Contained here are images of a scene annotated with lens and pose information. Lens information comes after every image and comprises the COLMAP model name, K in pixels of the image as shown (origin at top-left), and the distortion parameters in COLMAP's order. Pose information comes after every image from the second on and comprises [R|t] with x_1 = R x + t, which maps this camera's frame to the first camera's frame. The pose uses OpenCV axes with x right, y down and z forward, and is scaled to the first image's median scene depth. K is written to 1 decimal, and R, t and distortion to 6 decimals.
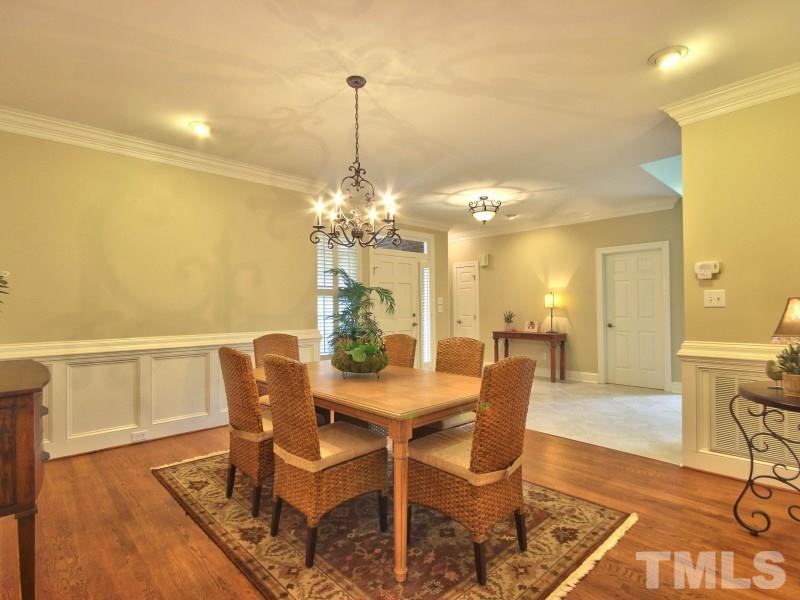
lens RADIAL K [[421.8, 0, 400.0], [0, 421.8, 300.0], [0, 0, 1]] dist [0.001963, -0.000334]
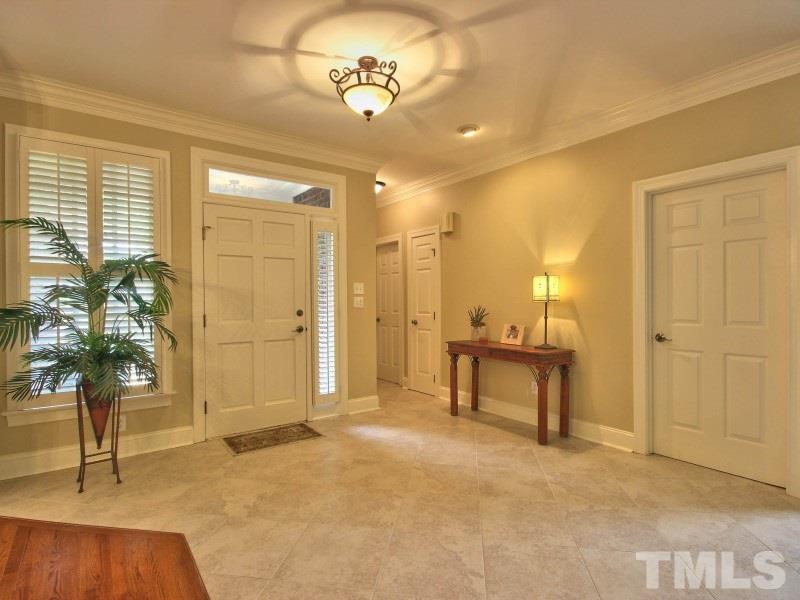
lens RADIAL K [[421.8, 0, 400.0], [0, 421.8, 300.0], [0, 0, 1]] dist [0.001963, -0.000334]
pose [[0.992869, 0.002892, -0.119172, 0.243672], [-0.000469, 0.999793, 0.020350, 0.006213], [0.119207, -0.020149, 0.992665, 0.454901]]
